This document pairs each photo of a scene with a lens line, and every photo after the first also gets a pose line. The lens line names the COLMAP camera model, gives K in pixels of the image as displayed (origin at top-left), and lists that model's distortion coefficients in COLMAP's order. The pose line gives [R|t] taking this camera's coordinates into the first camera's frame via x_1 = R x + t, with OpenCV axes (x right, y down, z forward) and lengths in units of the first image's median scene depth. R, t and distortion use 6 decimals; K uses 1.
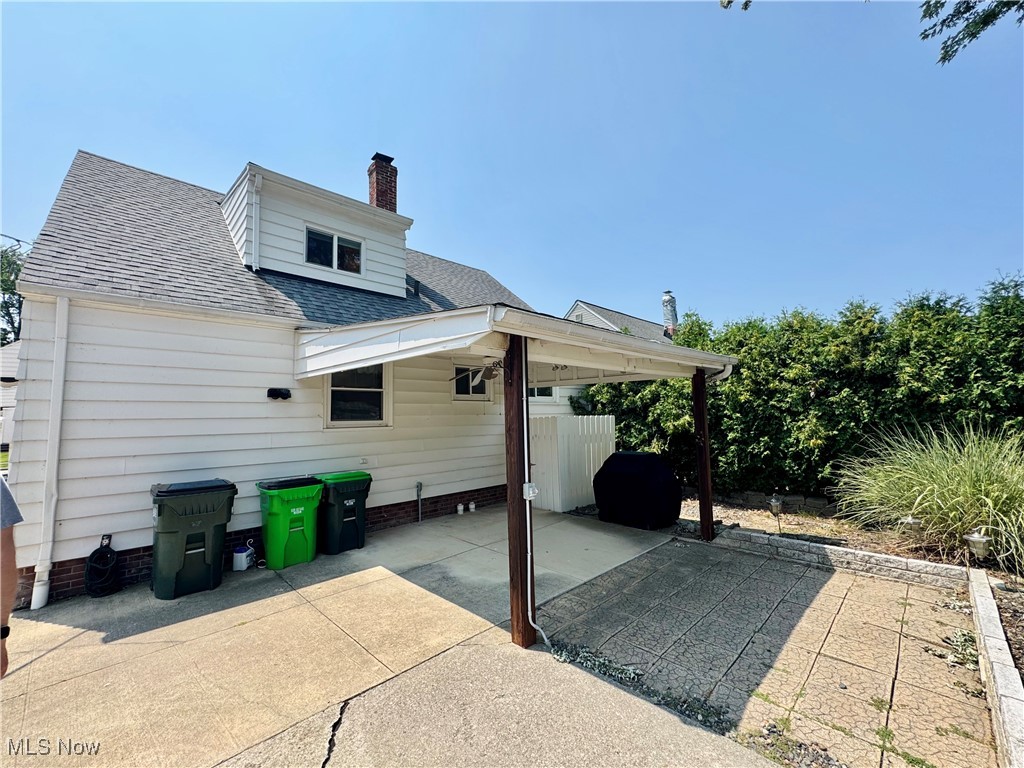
lens RADIAL K [[407.0, 0, 506.6], [0, 407.0, 384.7], [0, 0, 1]] dist [-0.006029, 0.000617]
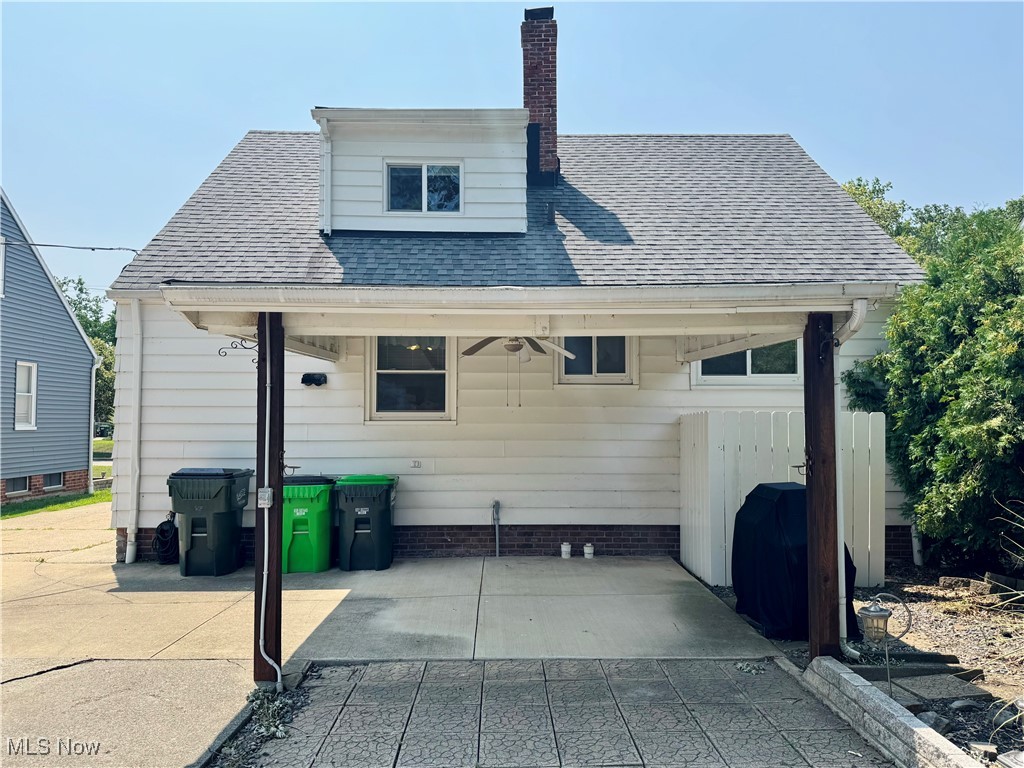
lens RADIAL K [[713.3, 0, 512.1], [0, 713.3, 382.6], [0, 0, 1]] dist [0.029560, -0.027145]
pose [[0.746237, -0.005644, -0.665657, 0.666828], [0.037796, 0.998710, 0.033903, -0.005323], [0.664607, -0.050459, 0.745488, 0.117775]]
